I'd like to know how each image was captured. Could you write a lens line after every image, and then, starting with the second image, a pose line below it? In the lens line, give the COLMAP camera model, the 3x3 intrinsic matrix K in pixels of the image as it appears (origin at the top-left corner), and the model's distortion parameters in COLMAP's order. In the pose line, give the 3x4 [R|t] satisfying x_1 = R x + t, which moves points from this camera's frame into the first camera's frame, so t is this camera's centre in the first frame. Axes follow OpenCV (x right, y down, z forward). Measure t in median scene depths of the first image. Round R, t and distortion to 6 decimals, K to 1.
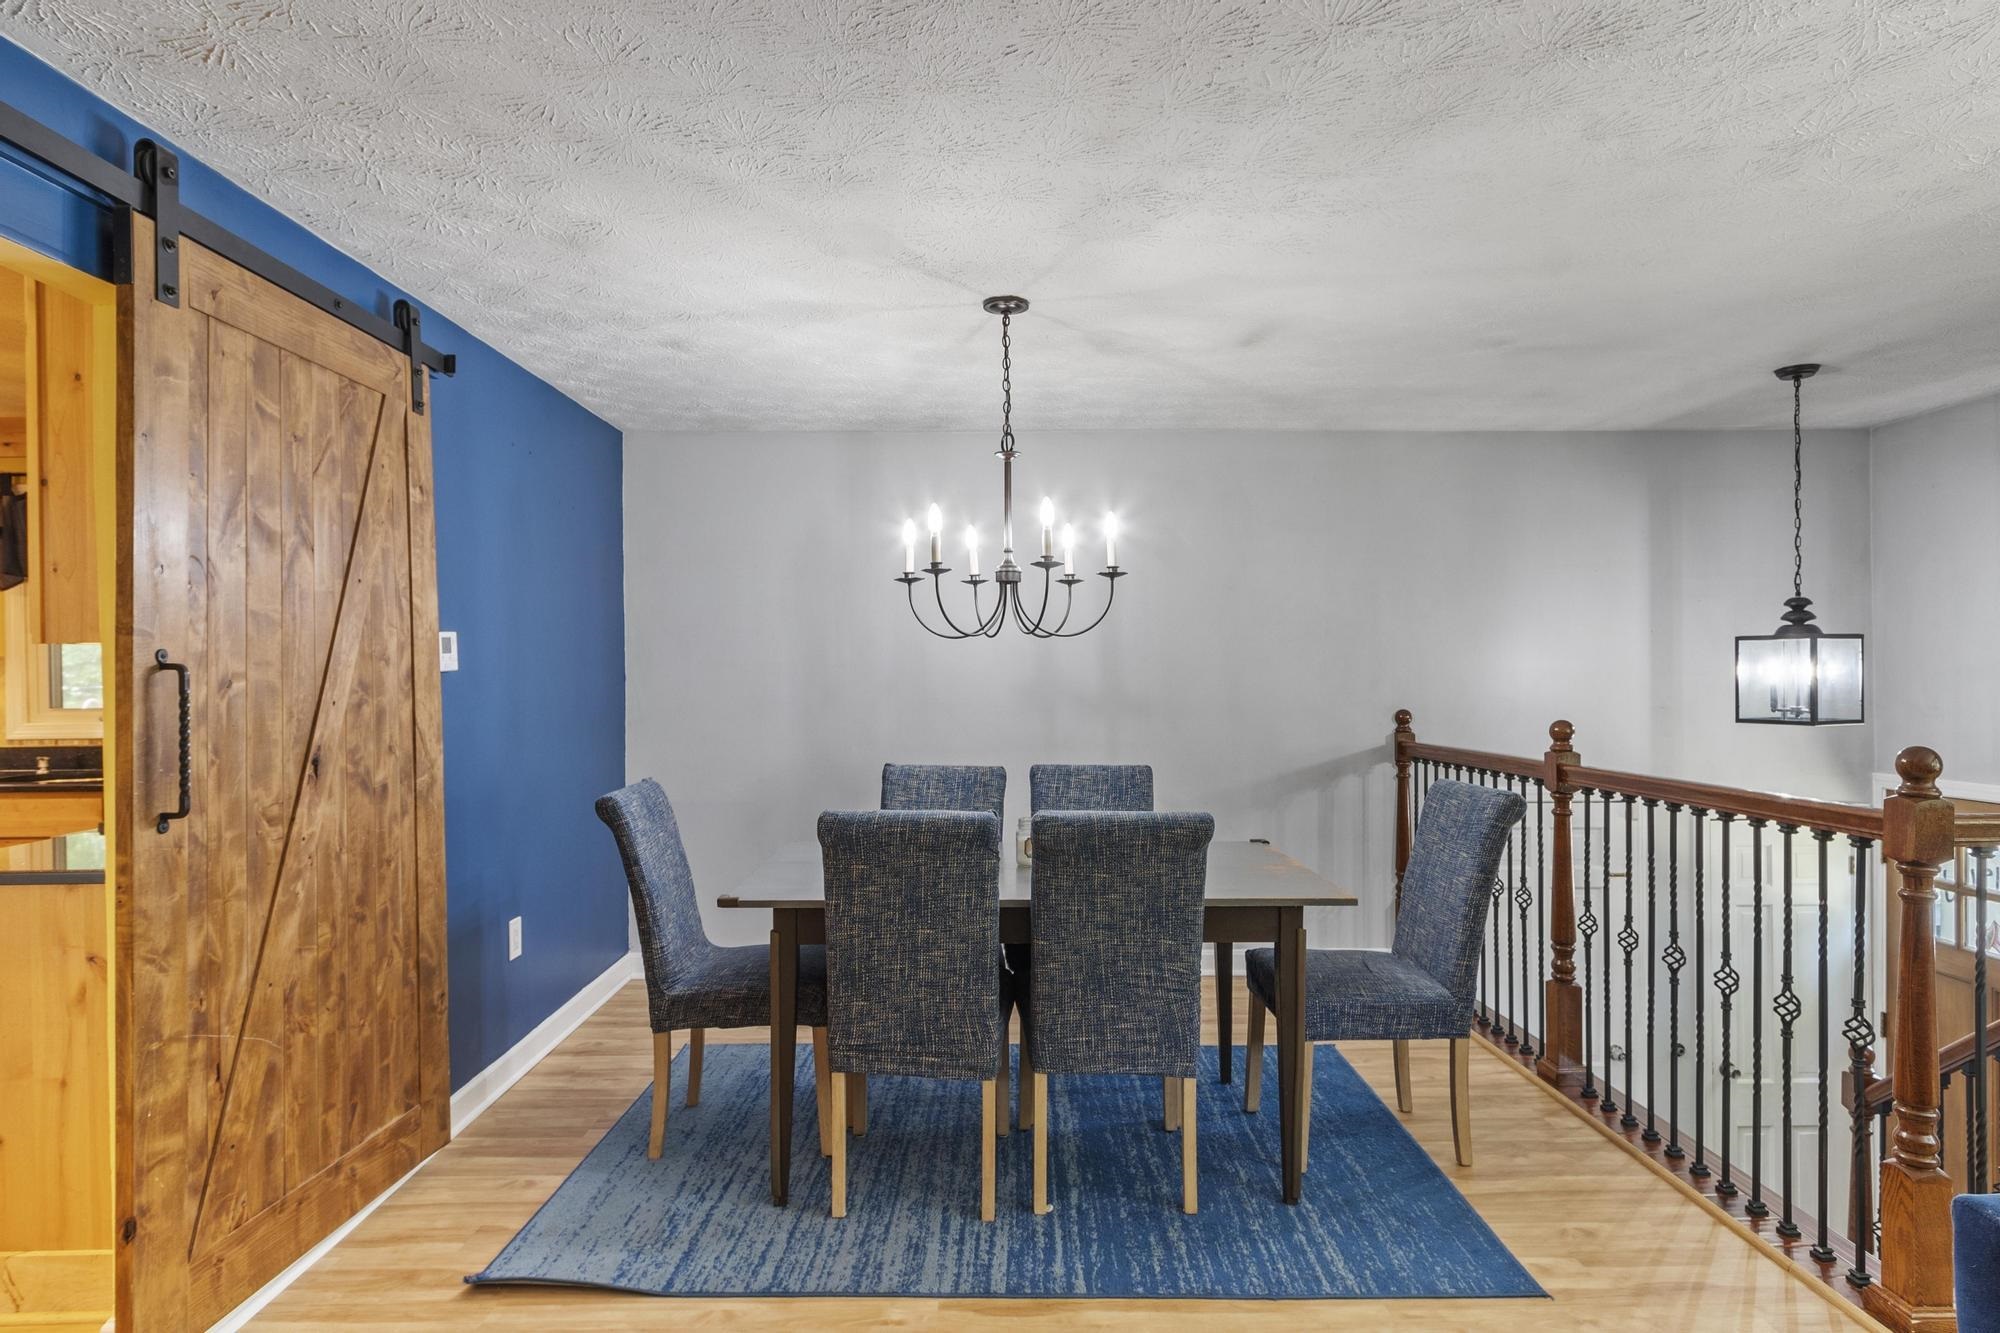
lens RADIAL K [[1111.6, 0, 1000.0], [0, 1111.6, 666.5], [0, 0, 1]] dist [-0.001161, -0.001451]
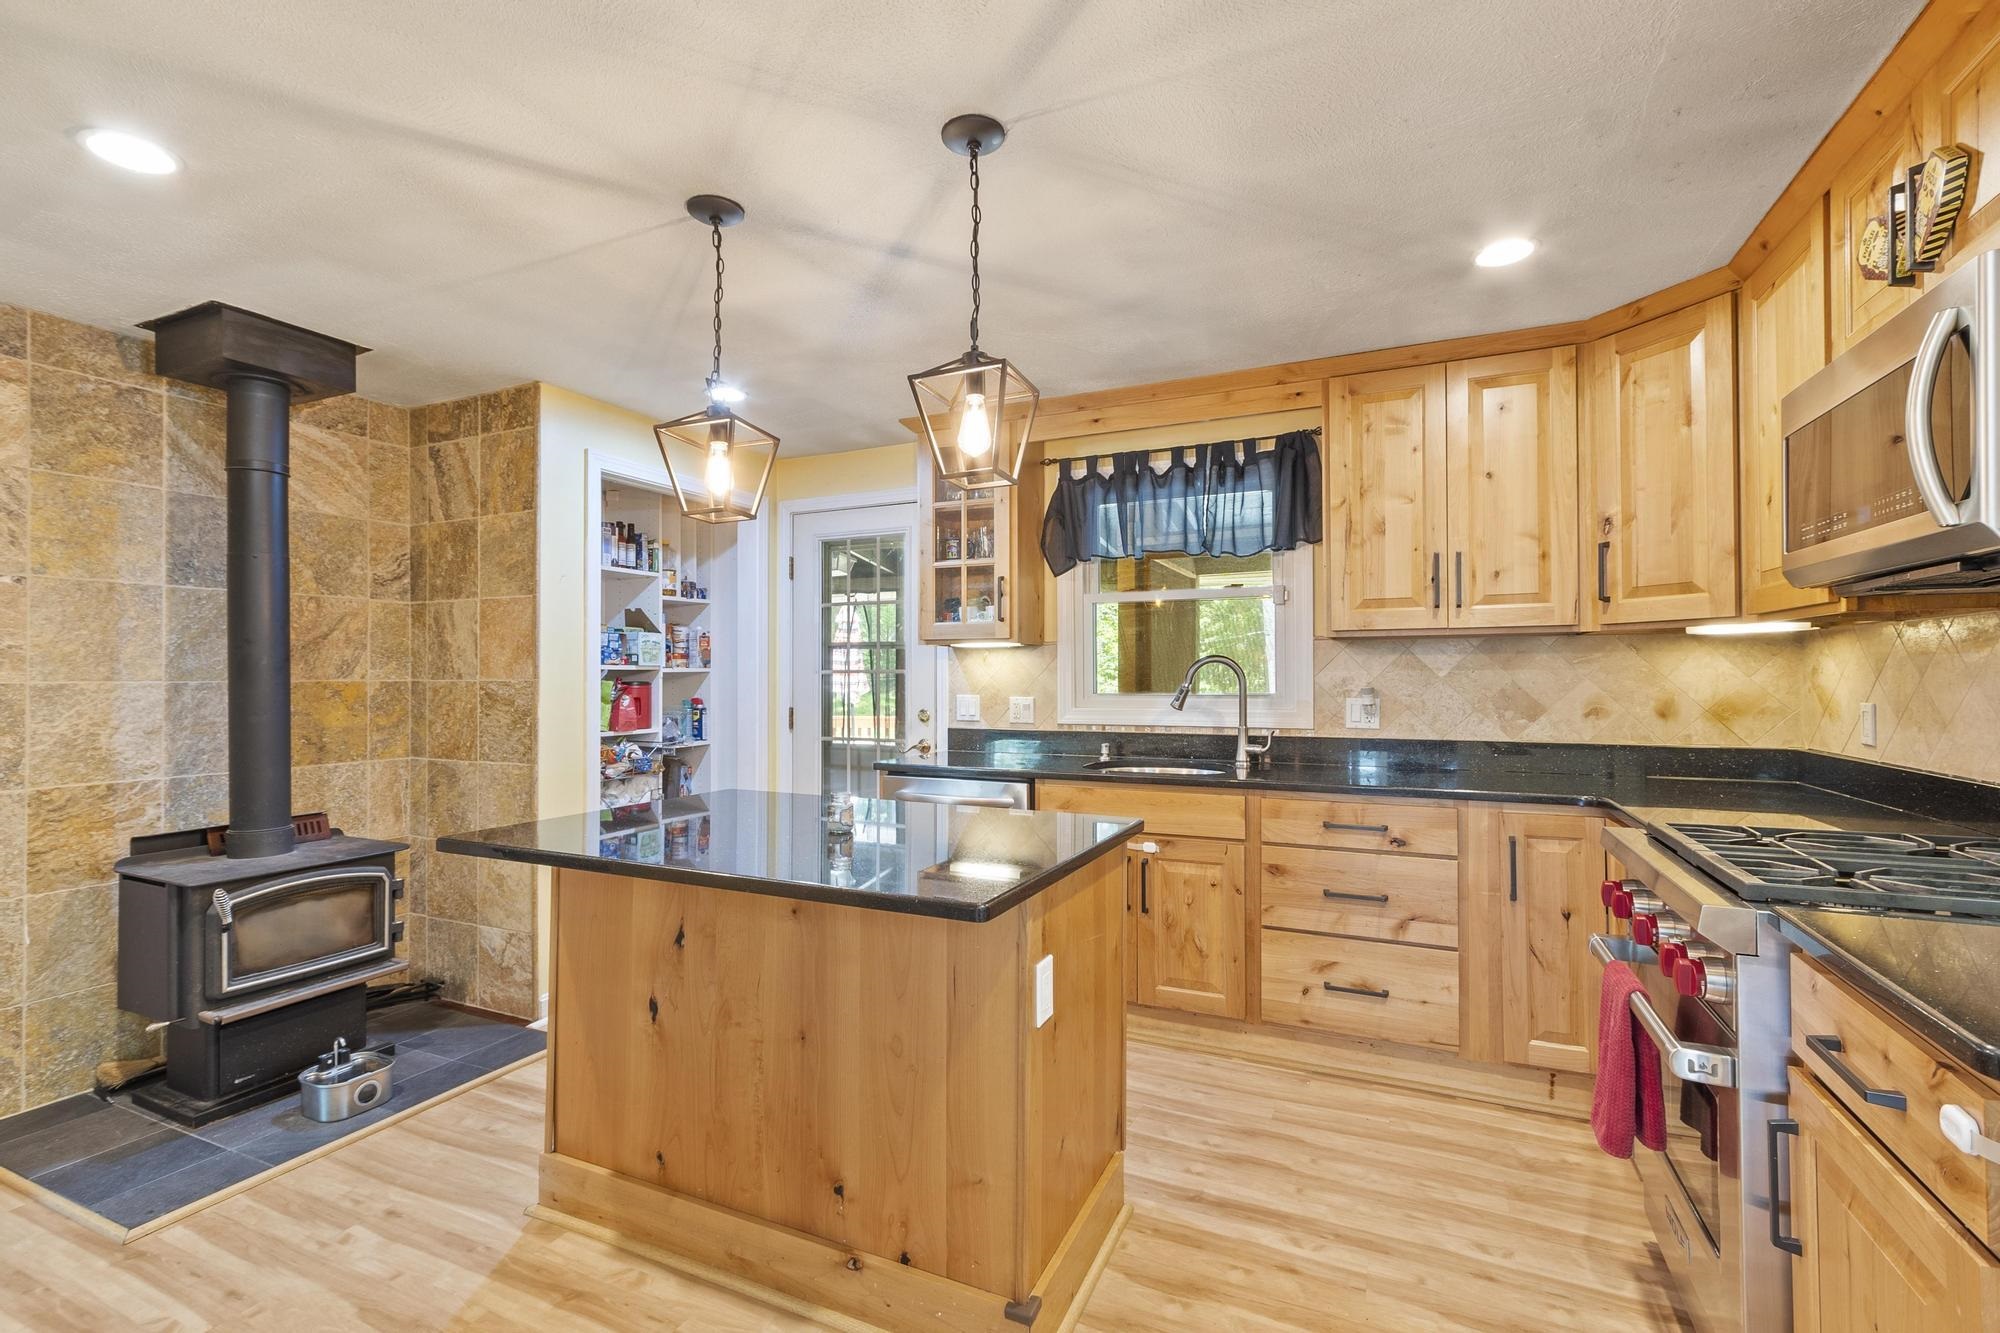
lens RADIAL K [[889.4, 0, 995.5], [0, 889.4, 668.6], [0, 0, 1]] dist [0.001184, 0.000593]
pose [[0.901982, 0.002896, -0.431764, -1.118516], [-0.005070, 0.999980, -0.003884, 0.036415], [0.431744, 0.005692, 0.901978, 0.468254]]
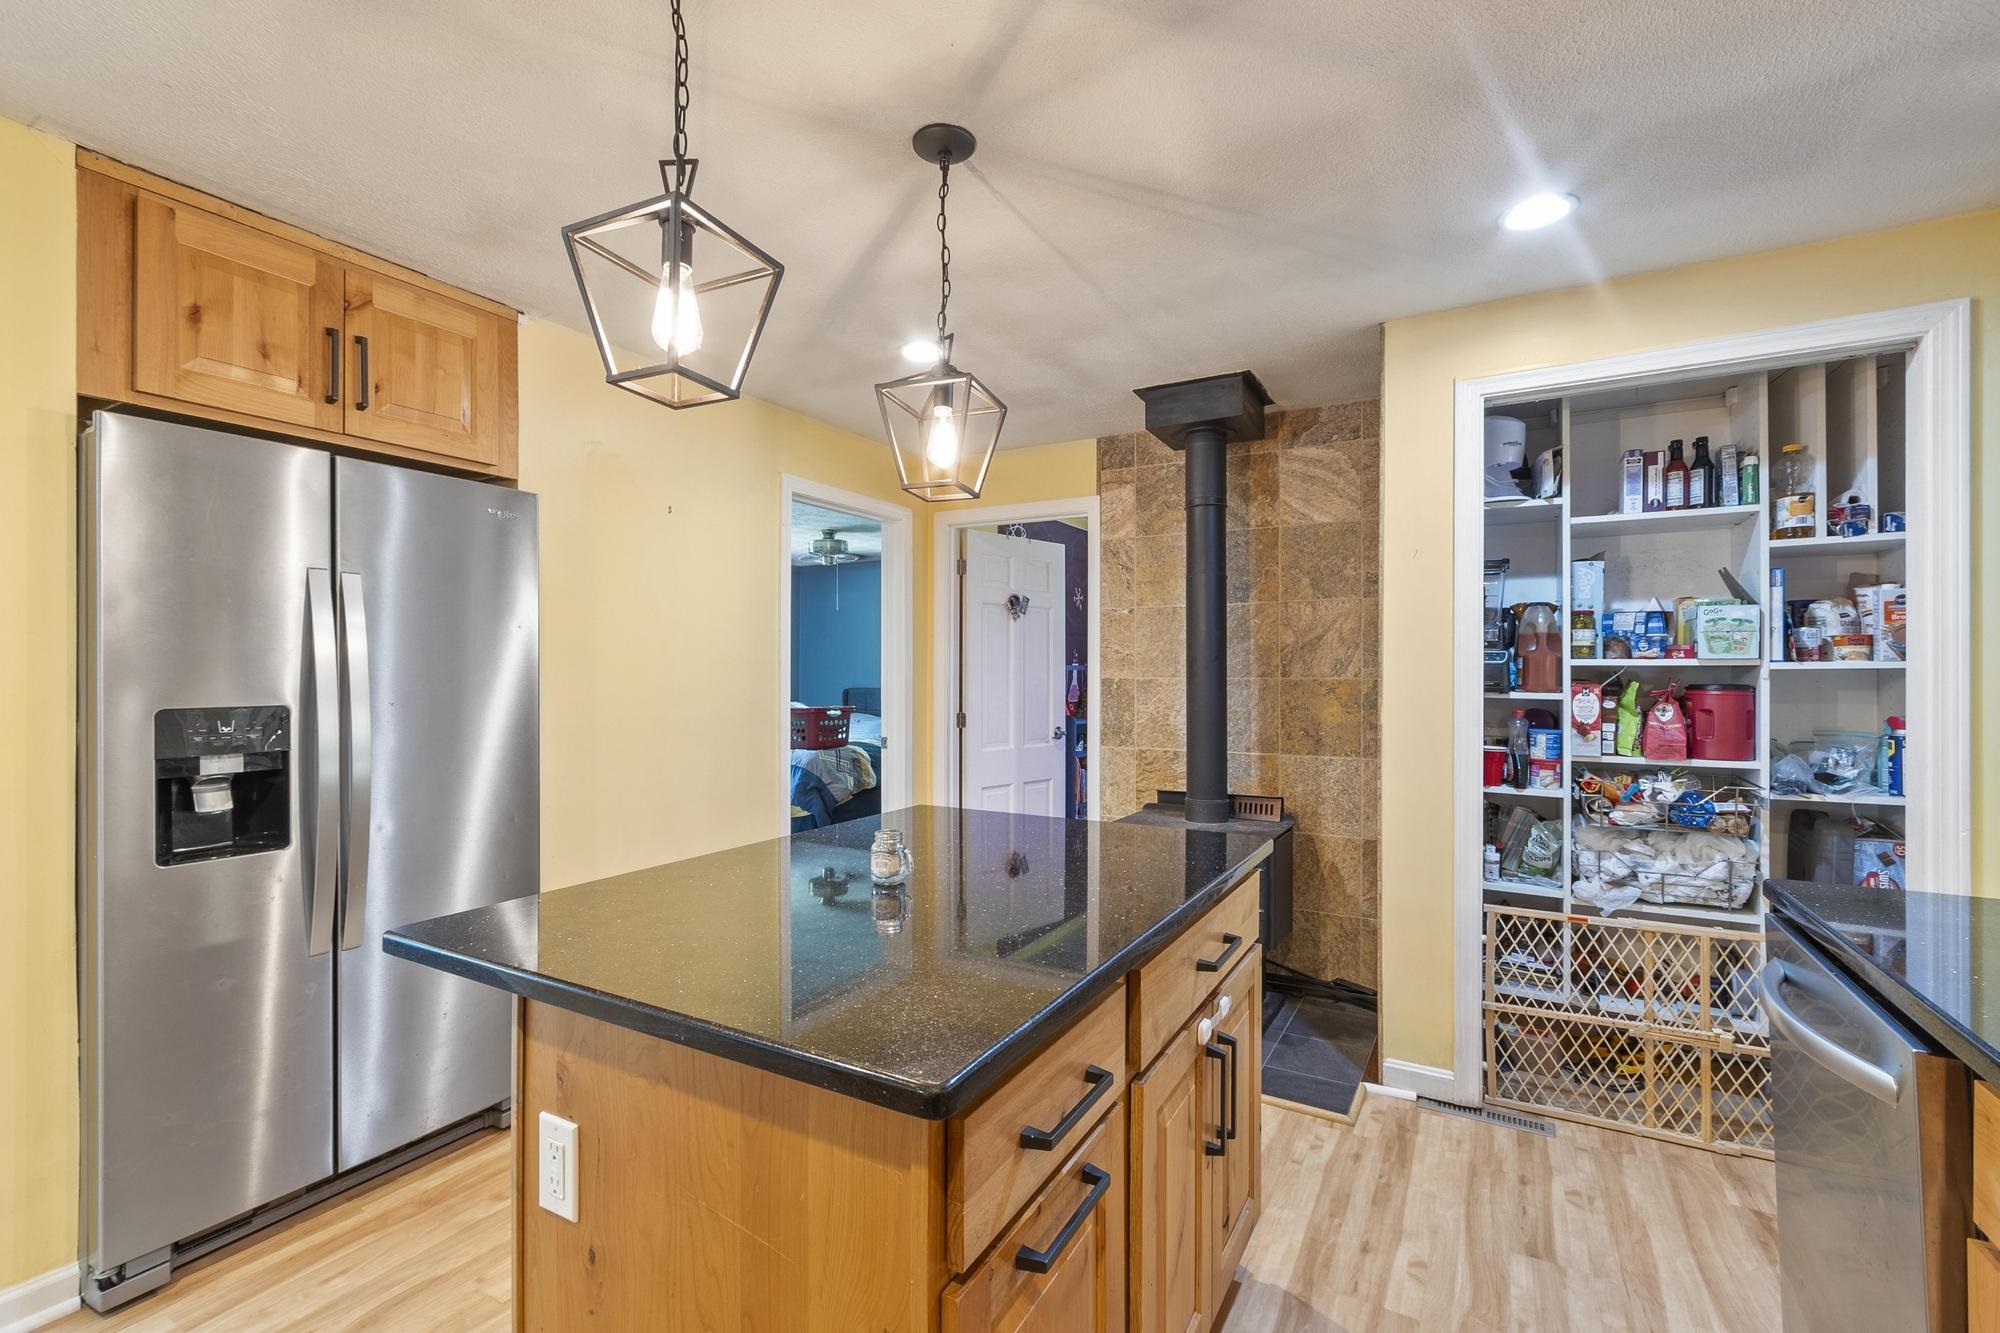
lens RADIAL K [[869.6, 0, 1000.0], [0, 869.6, 666.5], [0, 0, 1]] dist [0.000308, 0.000178]
pose [[-0.501792, 0.001687, -0.864987, -1.127289], [0.004166, 0.999991, -0.000467, 0.033635], [0.864978, -0.003837, -0.501794, 1.485089]]
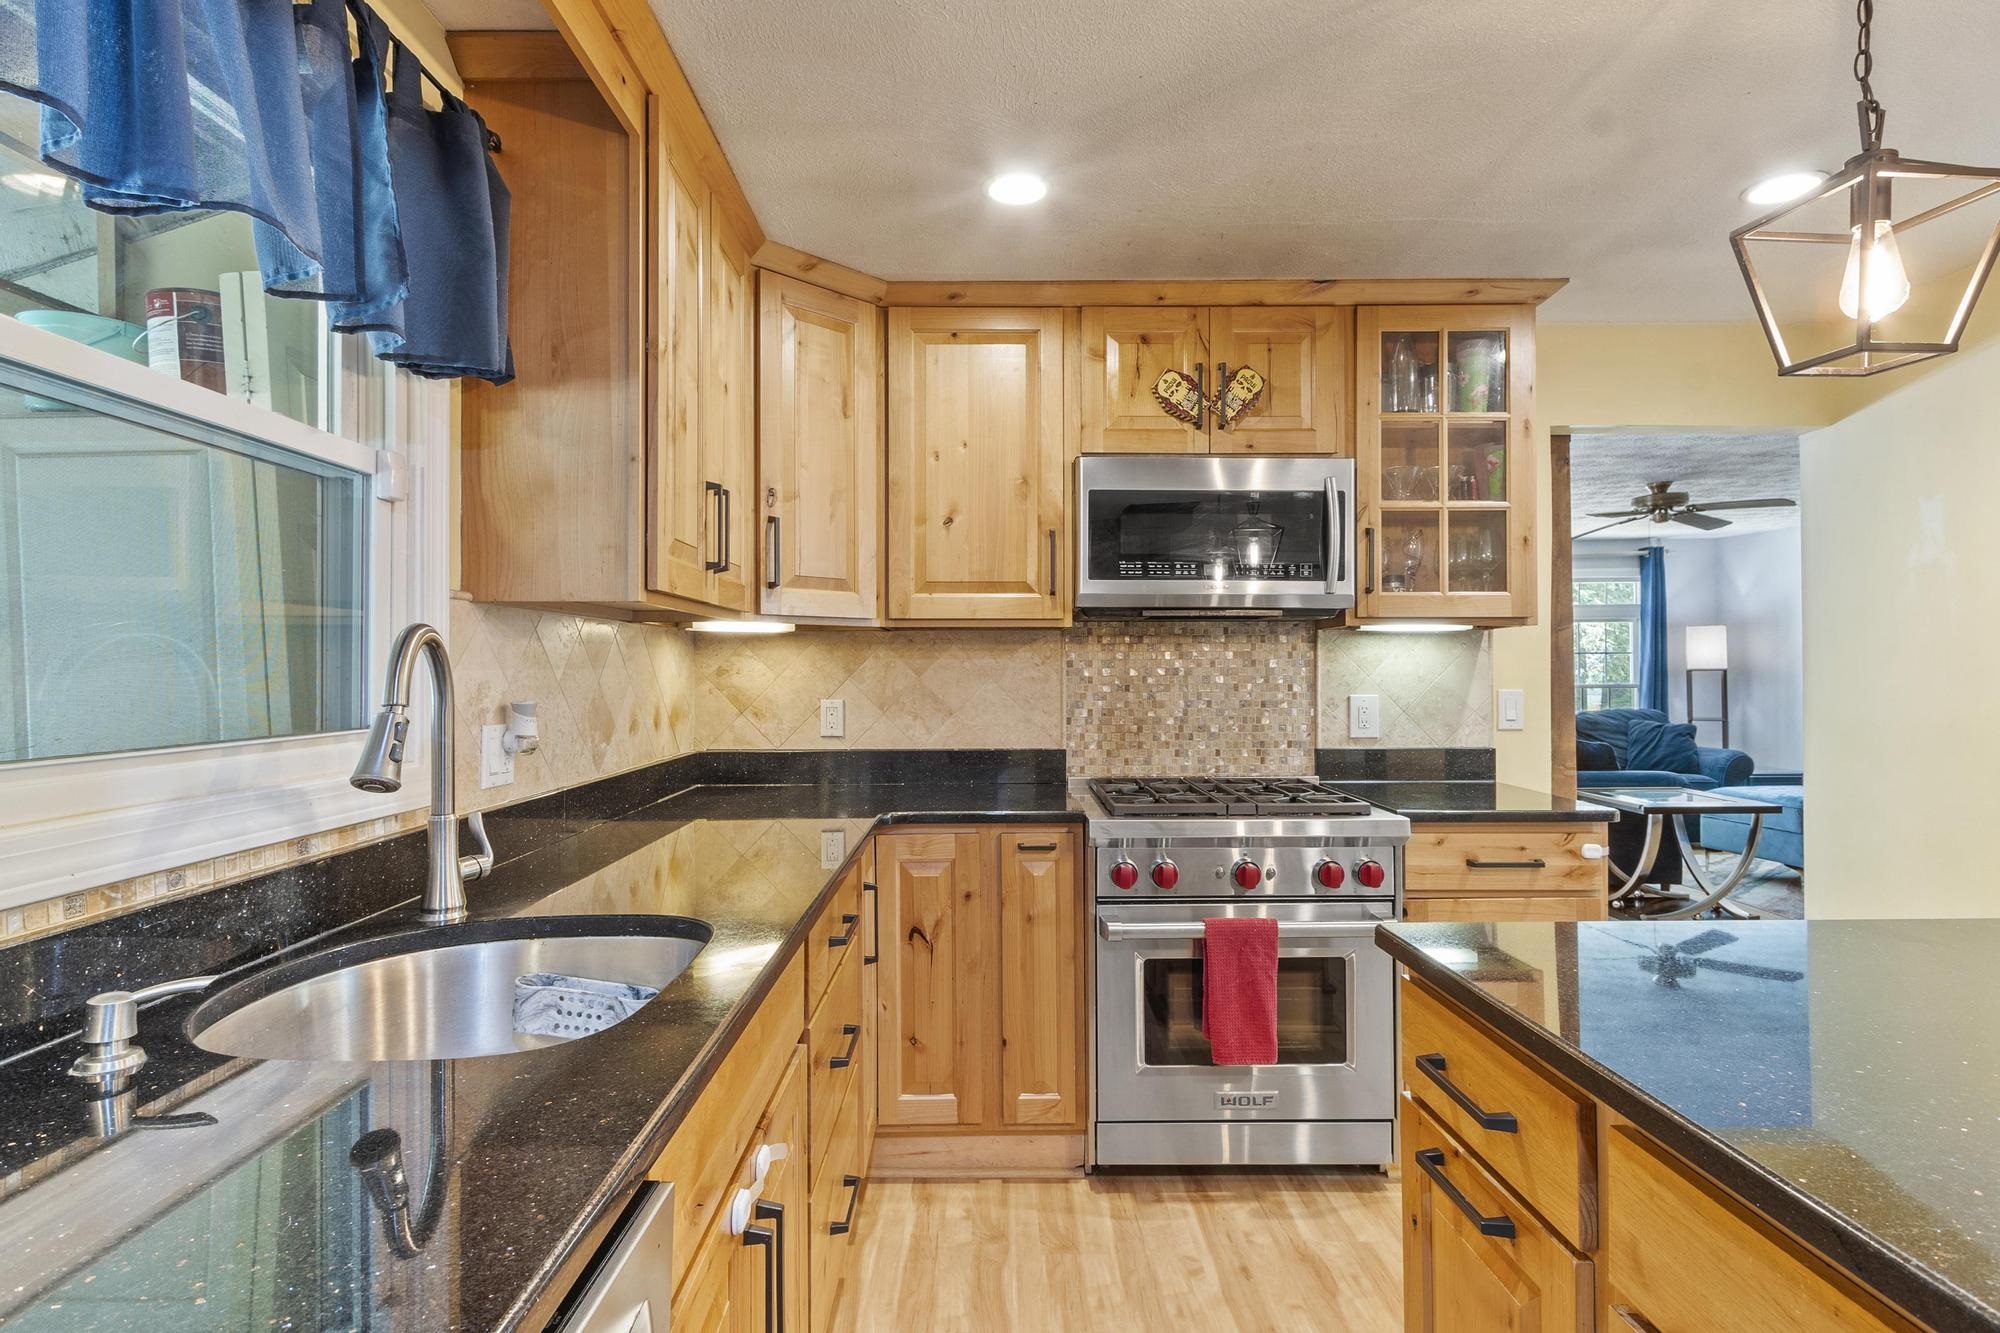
lens RADIAL K [[1016.2, 0, 989.9], [0, 1016.2, 663.8], [0, 0, 1]] dist [0.001950, -0.000101]
pose [[0.001129, 0.016509, 0.999863, -1.941786], [0.004397, 0.999854, -0.016514, 0.041687], [-0.999990, 0.004415, 0.001056, 1.540355]]
